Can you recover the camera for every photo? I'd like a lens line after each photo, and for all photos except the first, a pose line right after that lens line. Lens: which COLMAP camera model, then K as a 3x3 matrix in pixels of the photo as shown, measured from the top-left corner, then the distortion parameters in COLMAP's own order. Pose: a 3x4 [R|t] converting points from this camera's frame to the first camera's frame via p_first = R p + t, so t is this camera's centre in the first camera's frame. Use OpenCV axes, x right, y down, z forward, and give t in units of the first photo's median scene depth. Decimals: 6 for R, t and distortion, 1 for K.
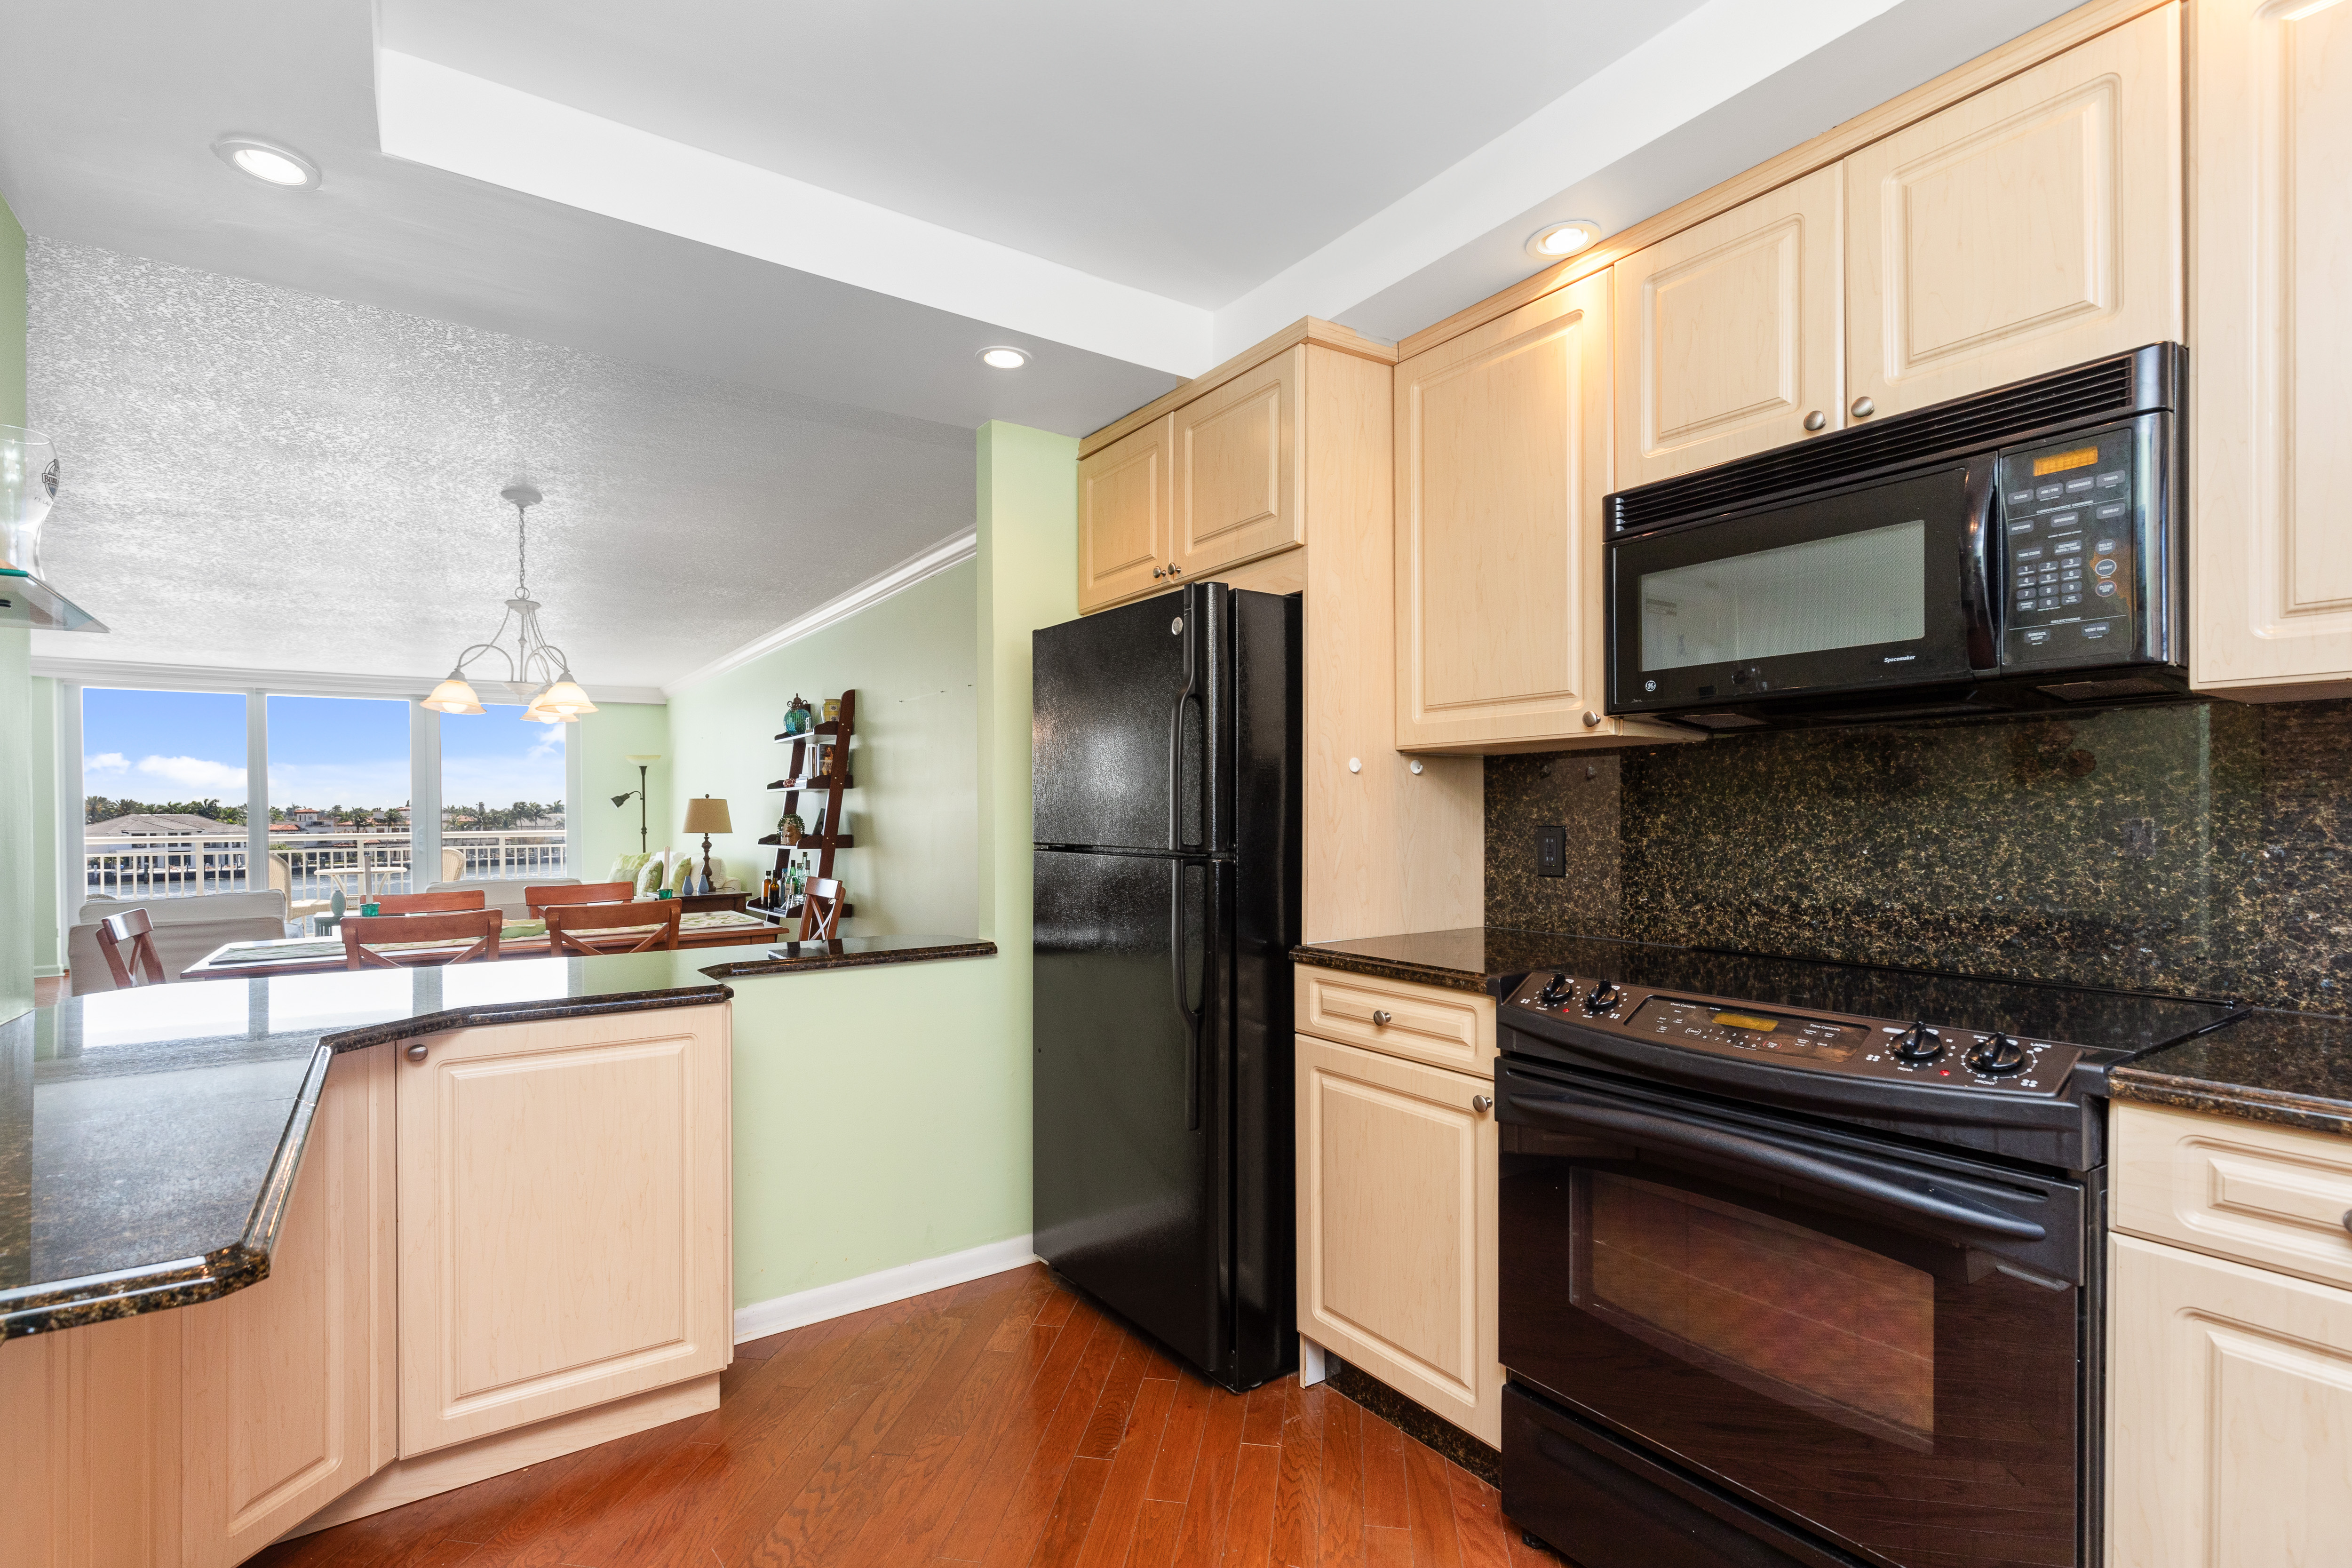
lens RADIAL K [[1067.1, 0, 1160.6], [0, 1067.1, 820.3], [0, 0, 1]] dist [0.003017, -0.000331]
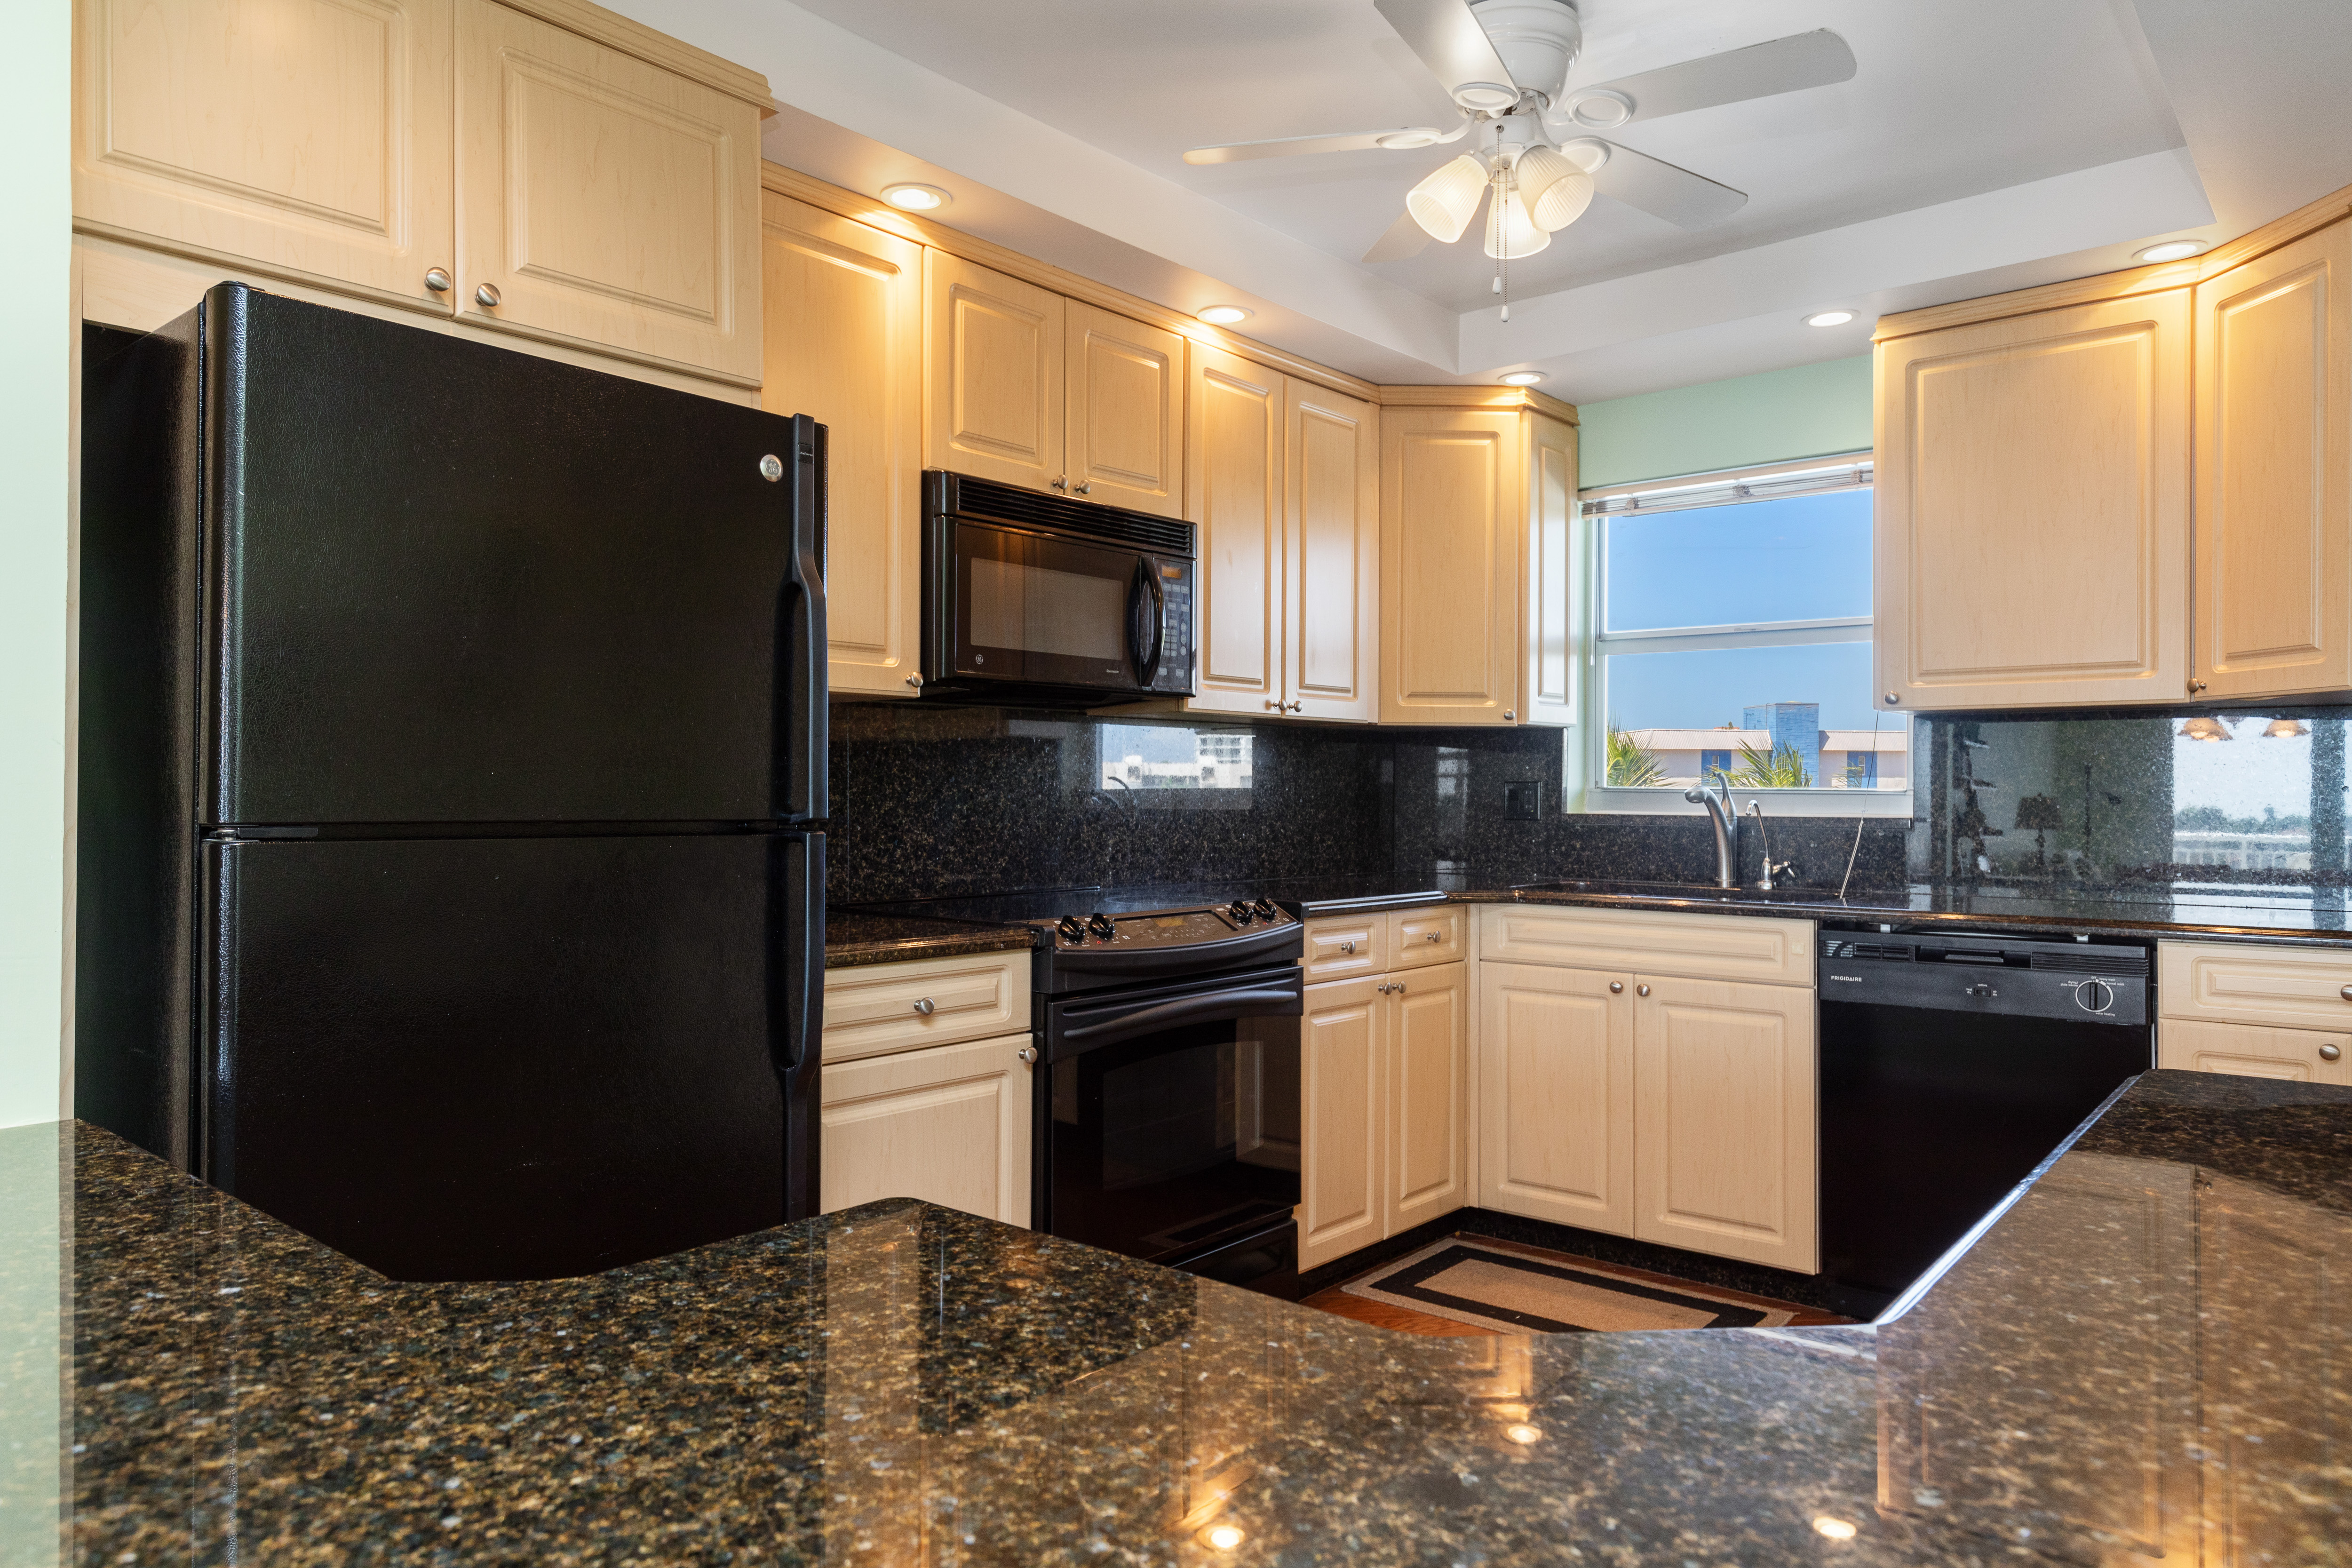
lens RADIAL K [[1465.9, 0, 1176.0], [0, 1465.9, 784.0], [0, 0, 1]] dist [0.004331, 0.000340]
pose [[-0.253157, 0.007272, 0.967398, -0.779591], [0.000375, 0.999972, -0.007418, 0.011497], [-0.967425, -0.001515, -0.253153, 0.862684]]
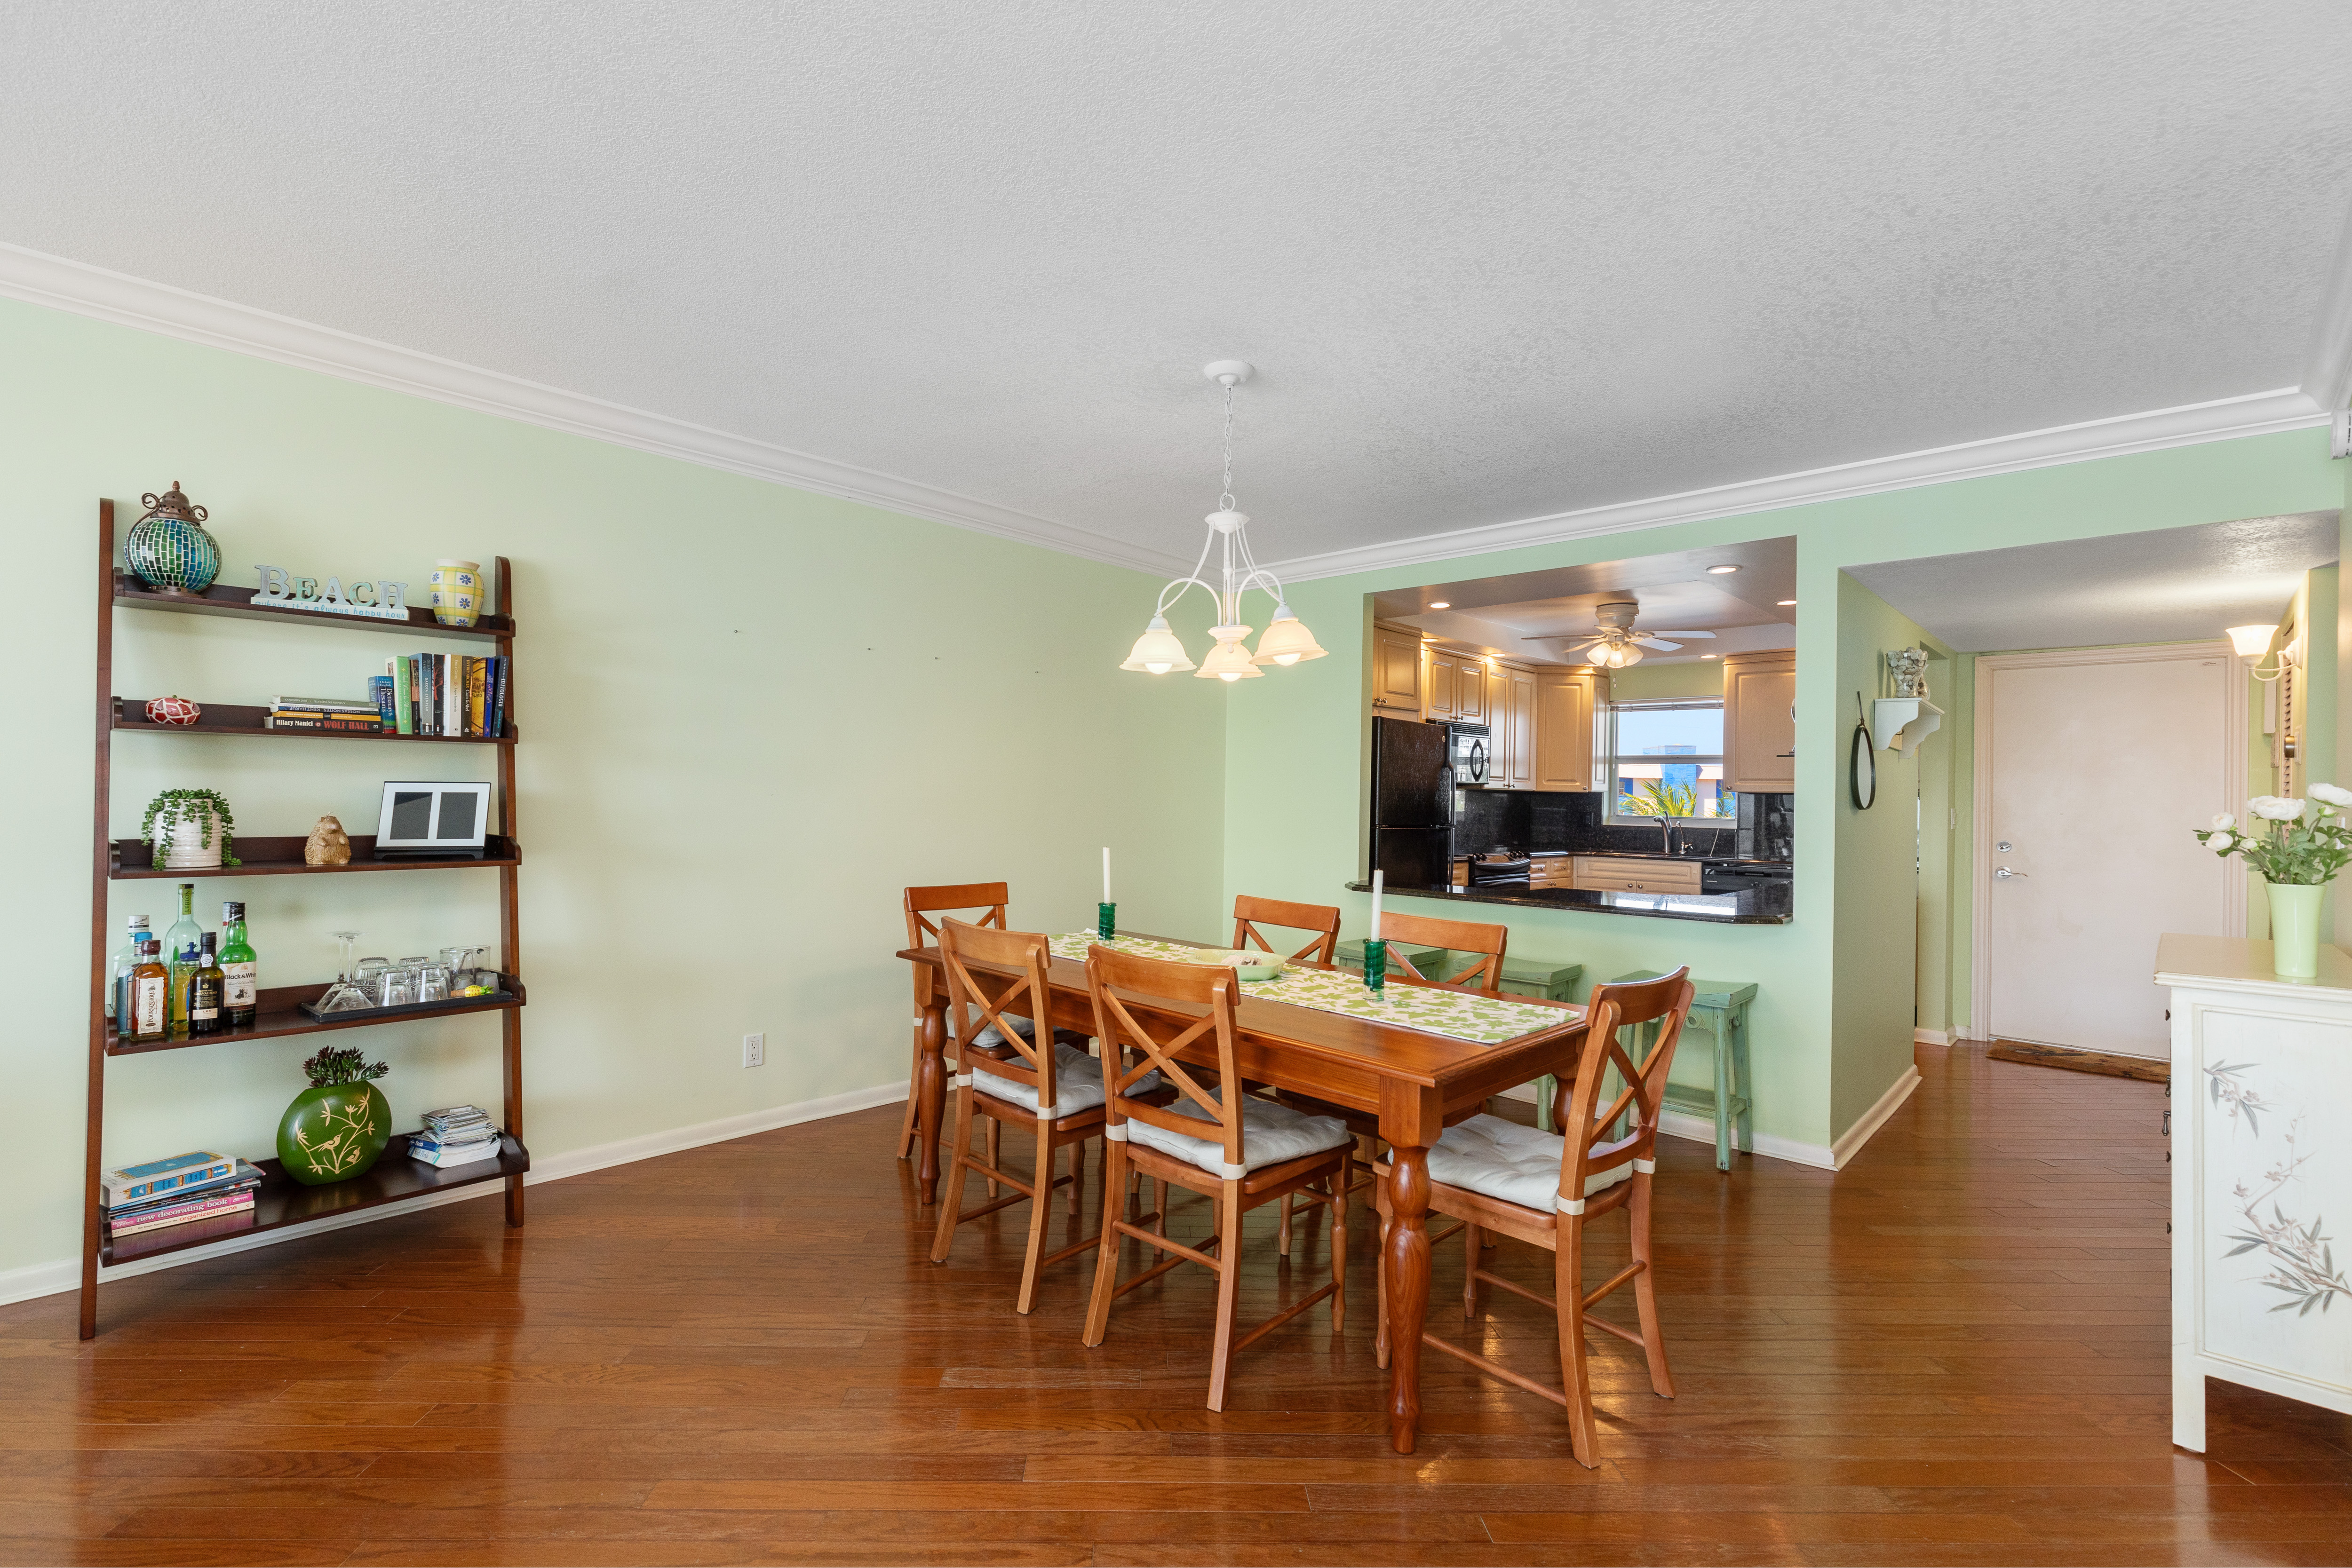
lens RADIAL K [[1028.1, 0, 1170.7], [0, 1028.1, 786.6], [0, 0, 1]] dist [0.009593, 0.000365]
pose [[-0.197202, 0.011802, 0.980292, -2.060420], [-0.014422, 0.999784, -0.014937, -0.016105], [-0.980257, -0.017083, -0.196989, 1.899580]]
